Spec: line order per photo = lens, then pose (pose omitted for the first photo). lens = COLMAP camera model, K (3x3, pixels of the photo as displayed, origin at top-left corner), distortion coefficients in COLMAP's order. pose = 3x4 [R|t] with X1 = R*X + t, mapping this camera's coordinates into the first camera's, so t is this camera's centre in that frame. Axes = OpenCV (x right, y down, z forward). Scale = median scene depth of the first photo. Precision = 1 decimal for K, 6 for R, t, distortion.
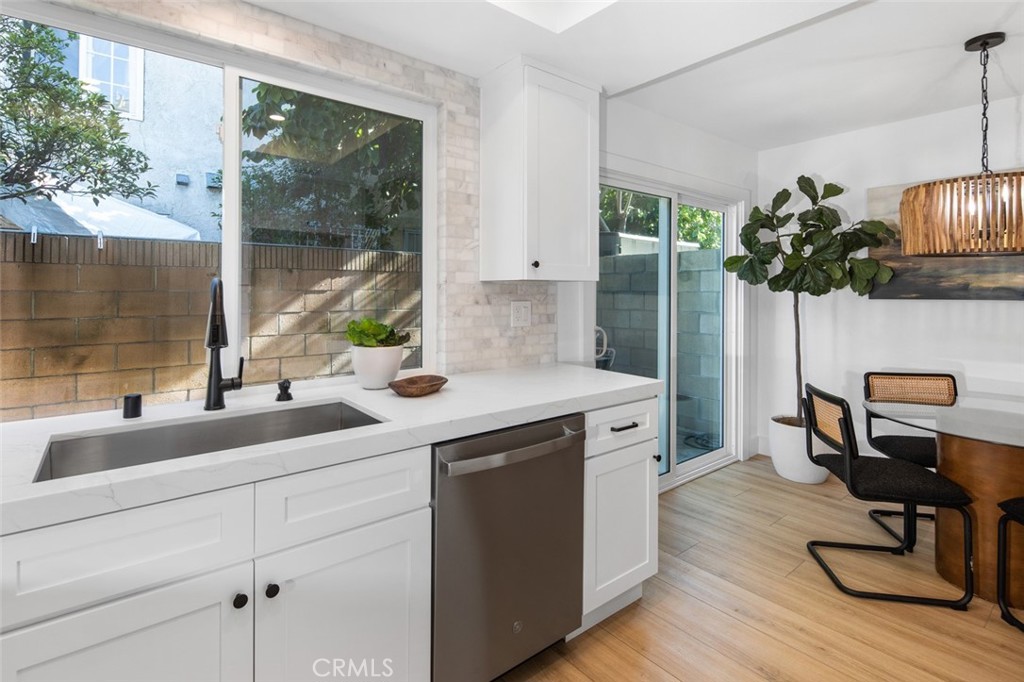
lens RADIAL K [[500.6, 0, 488.1], [0, 500.6, 285.5], [0, 0, 1]] dist [0.000122, -0.002520]
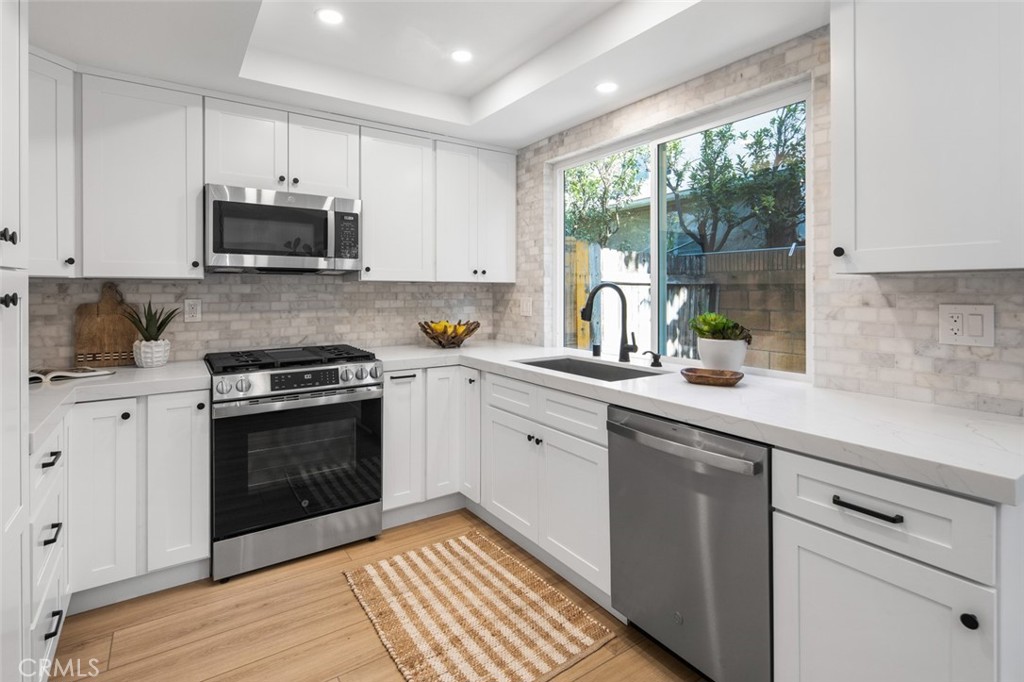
lens RADIAL K [[500.6, 0, 516.7], [0, 500.6, 288.9], [0, 0, 1]] dist [0.000122, -0.002520]
pose [[-0.061503, -0.005928, -0.998089, 0.740637], [0.011189, 0.999915, -0.006628, 0.010012], [0.998044, -0.011575, -0.061431, 0.497914]]
